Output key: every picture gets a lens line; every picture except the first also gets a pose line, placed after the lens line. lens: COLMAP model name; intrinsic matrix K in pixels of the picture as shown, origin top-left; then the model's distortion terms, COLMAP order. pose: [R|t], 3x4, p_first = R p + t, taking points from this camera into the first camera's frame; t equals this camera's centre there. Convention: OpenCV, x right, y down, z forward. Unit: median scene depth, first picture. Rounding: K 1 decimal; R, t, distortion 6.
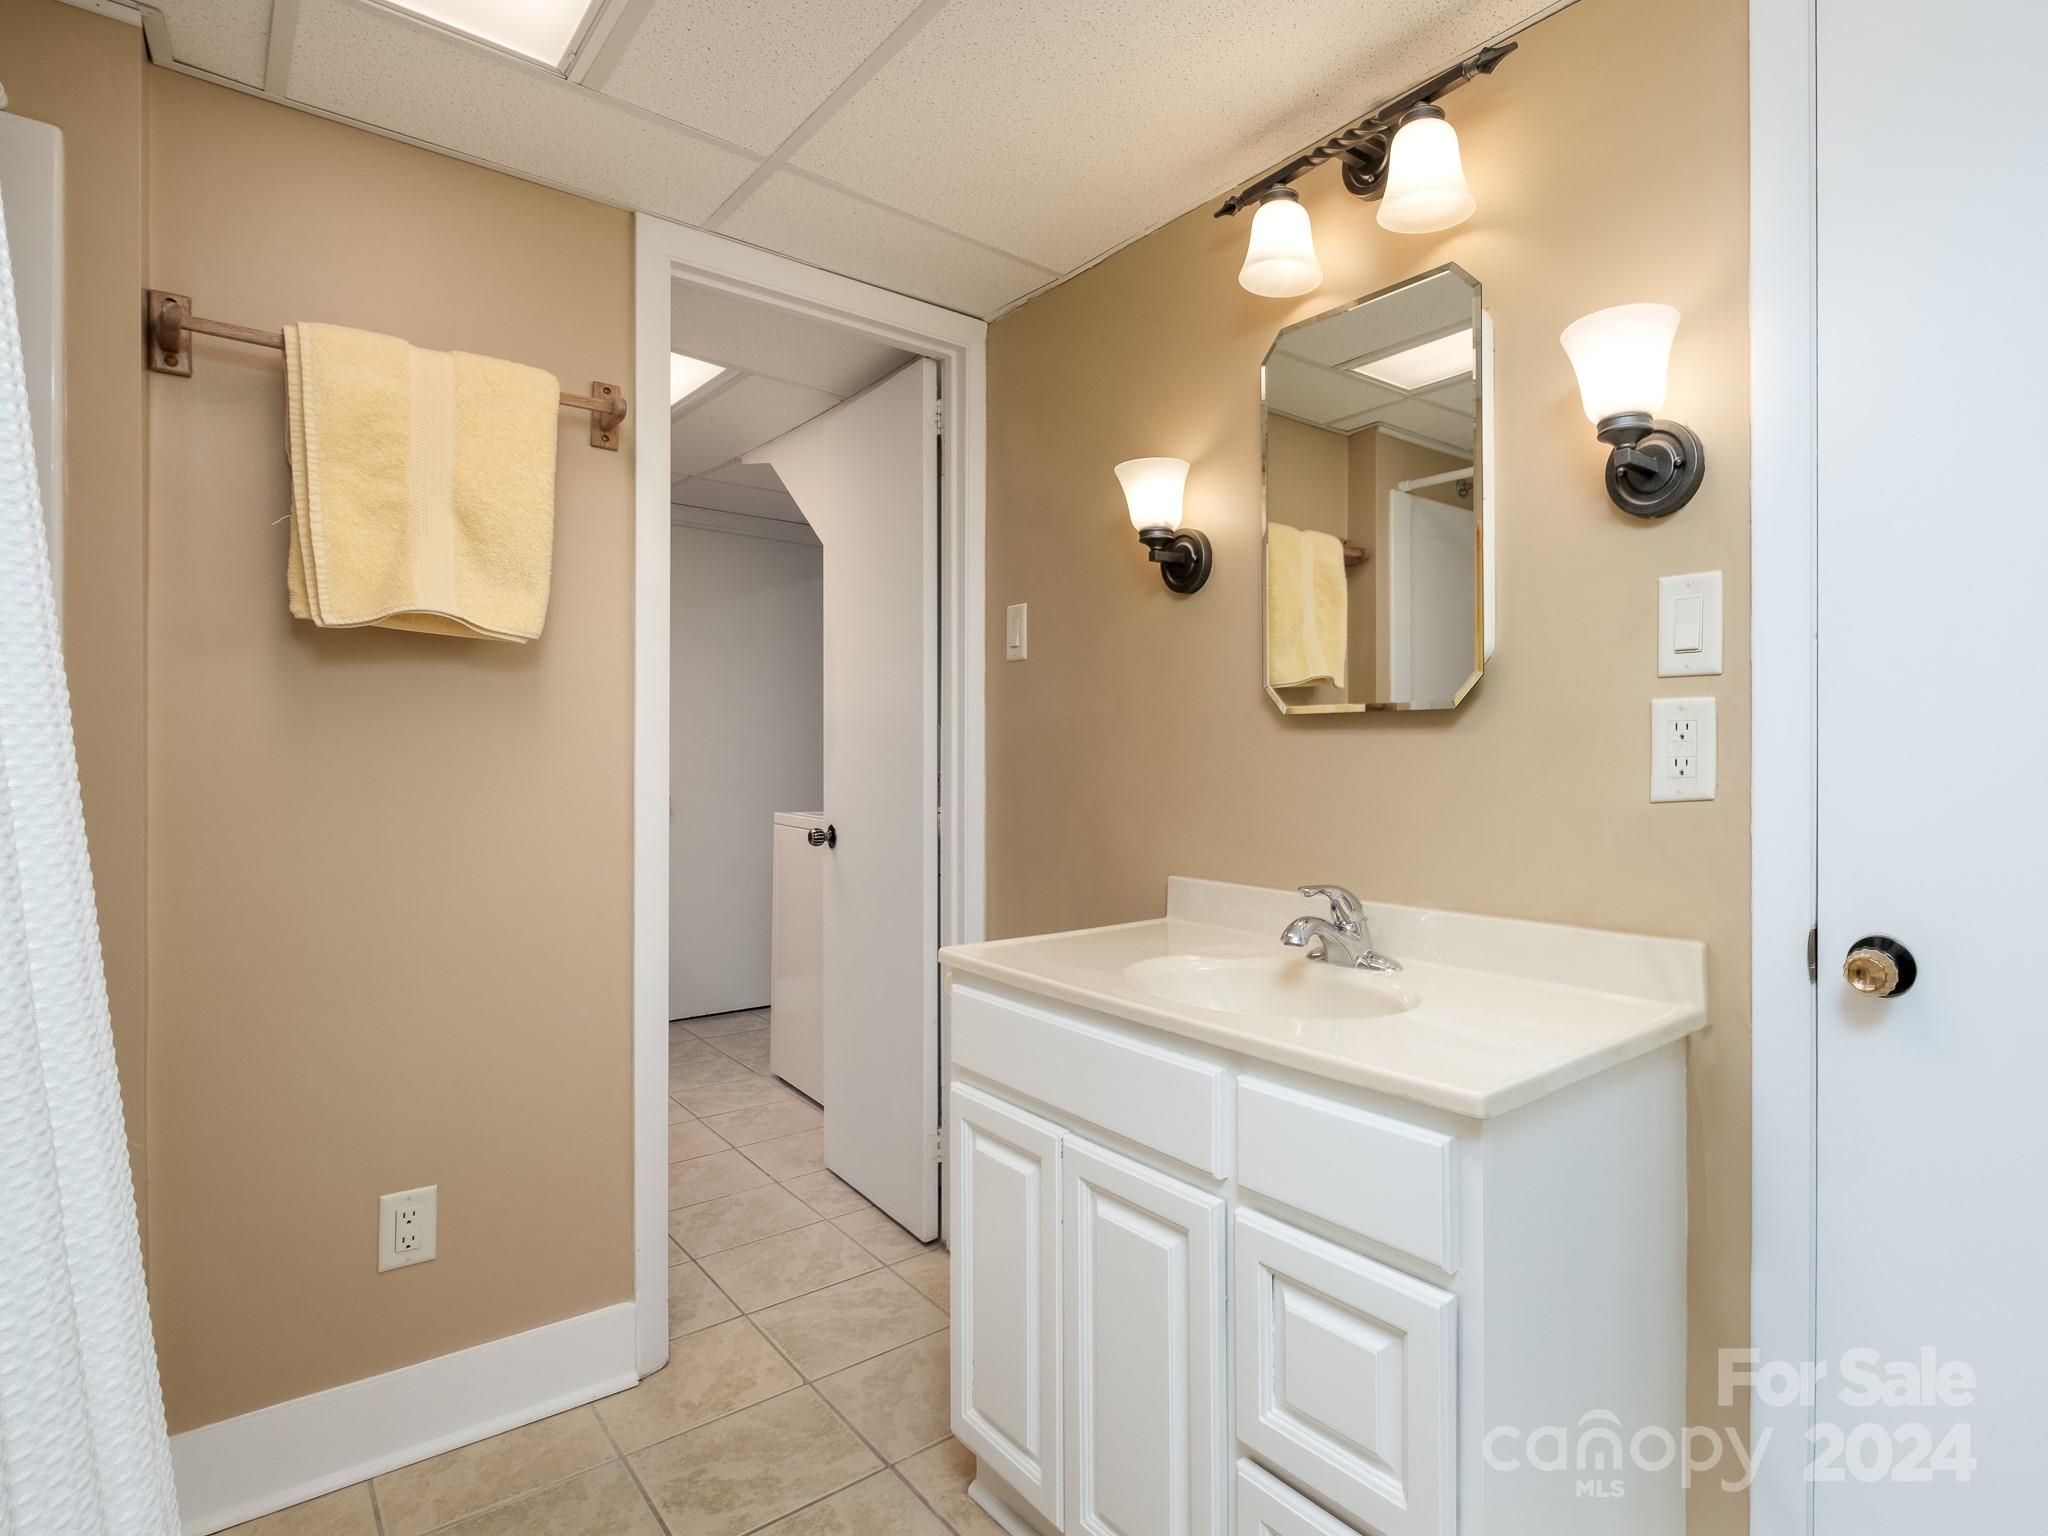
lens RADIAL K [[1055.0, 0, 1027.1], [0, 1055.0, 762.2], [0, 0, 1]] dist [0.001355, -0.005328]
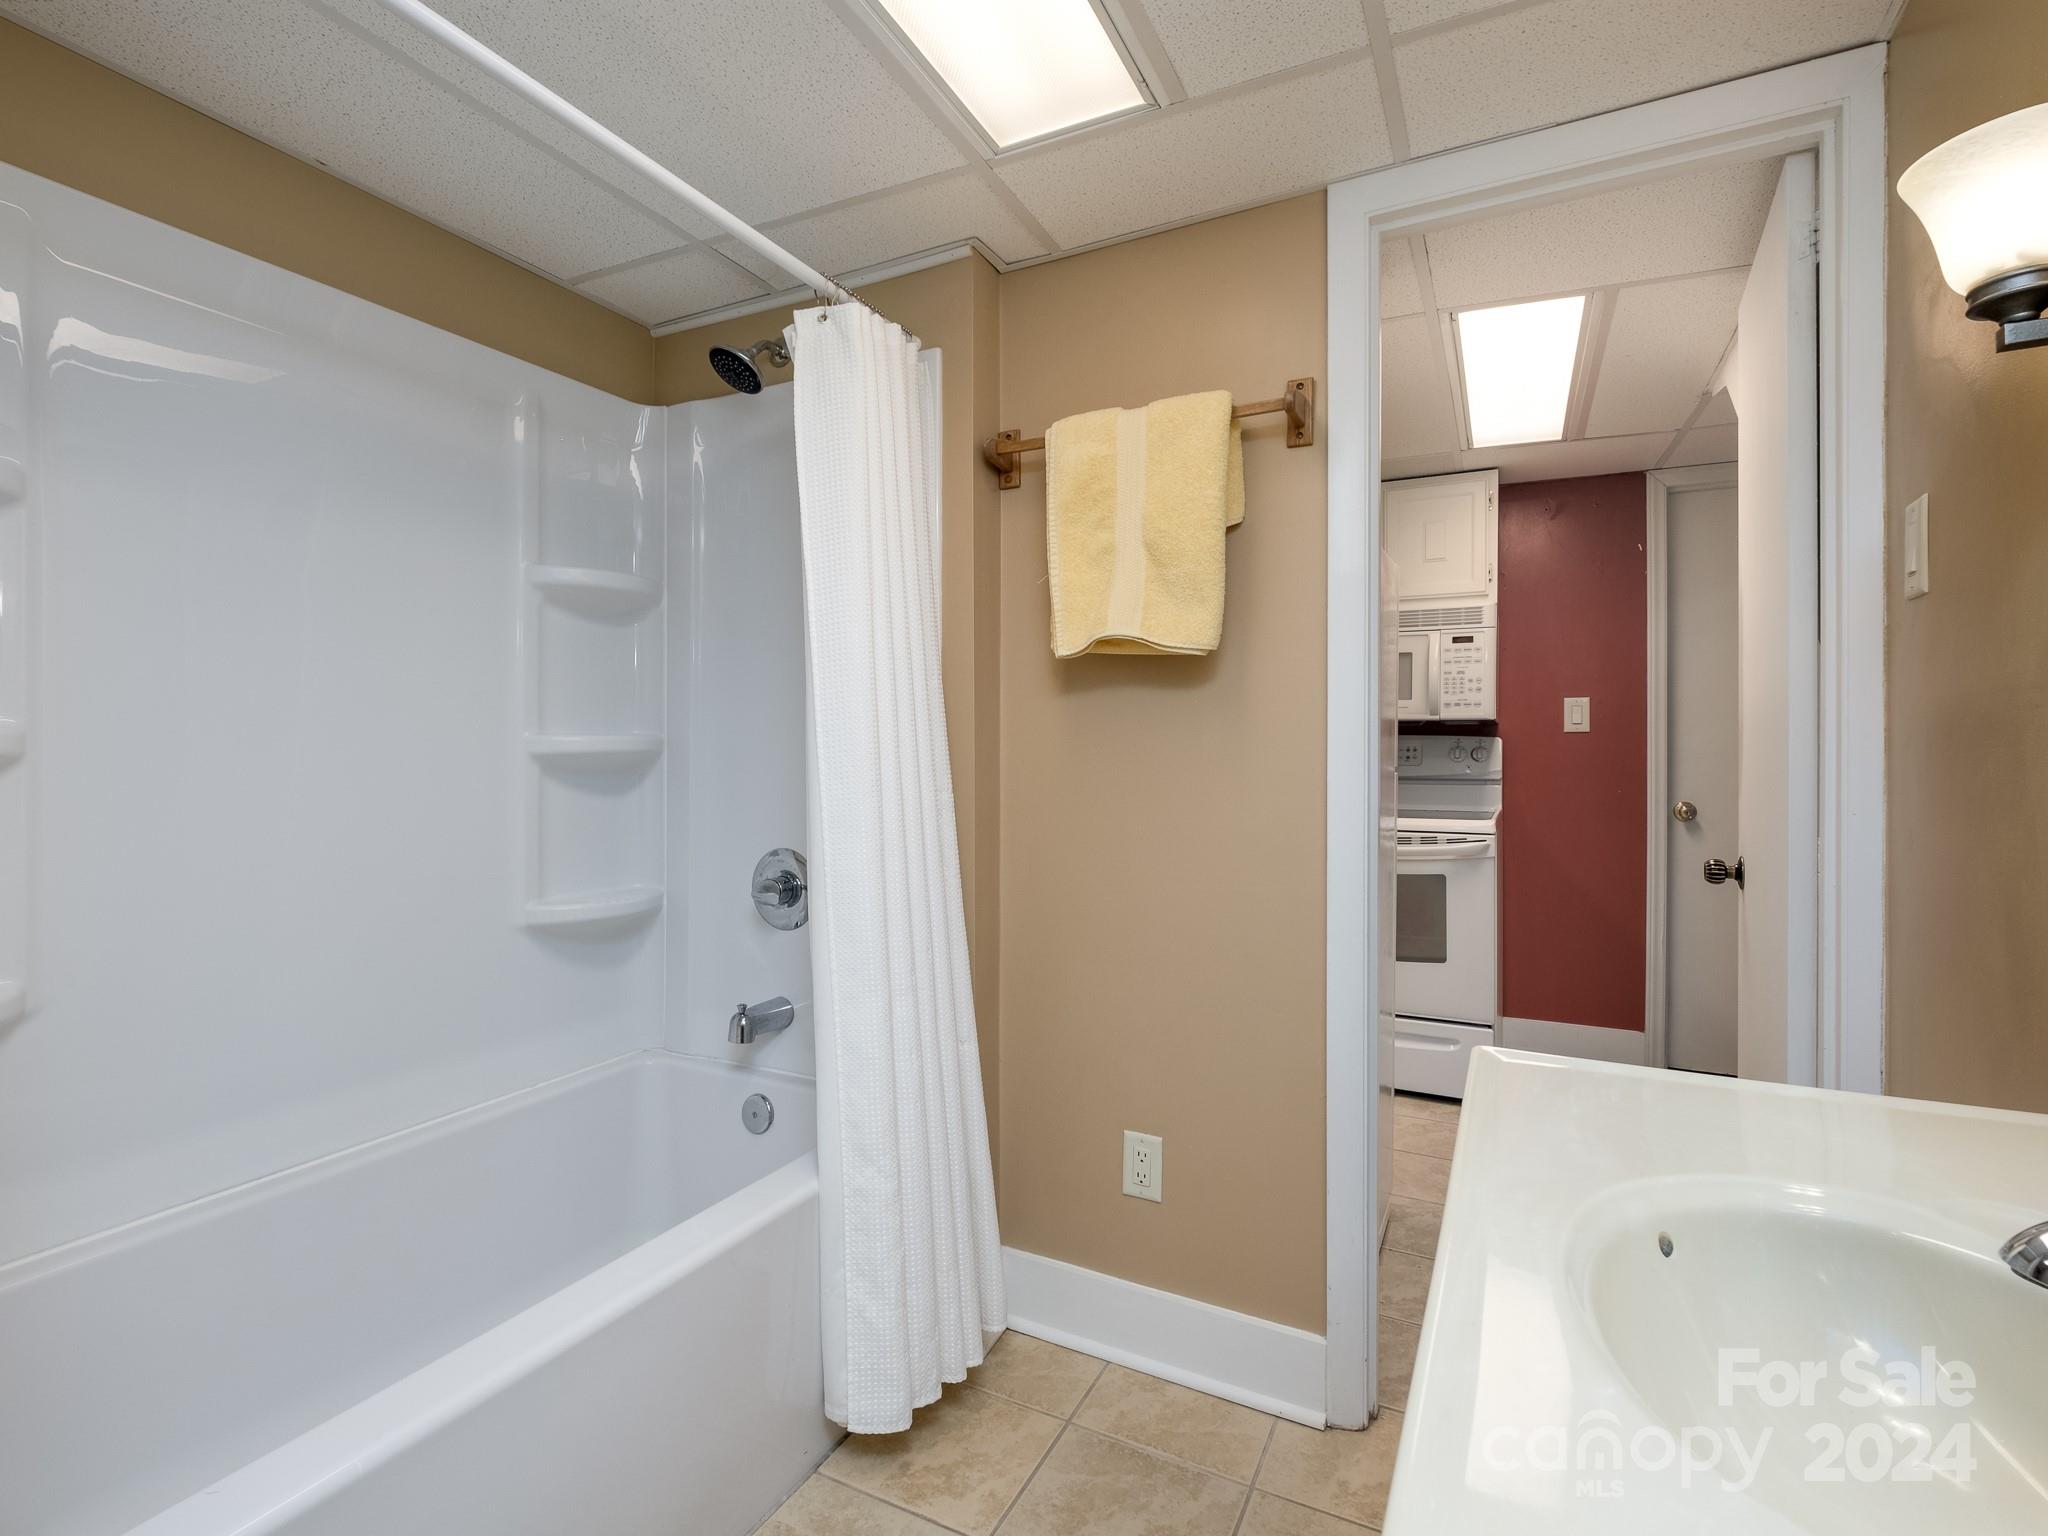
lens RADIAL K [[958.9, 0, 1027.6], [0, 958.9, 758.7], [0, 0, 1]] dist [-0.006637, -0.000528]
pose [[0.427739, -0.000349, -0.903902, 0.317650], [-0.007273, 0.999966, -0.003828, -0.003338], [0.903873, 0.008212, 0.427722, 0.432811]]
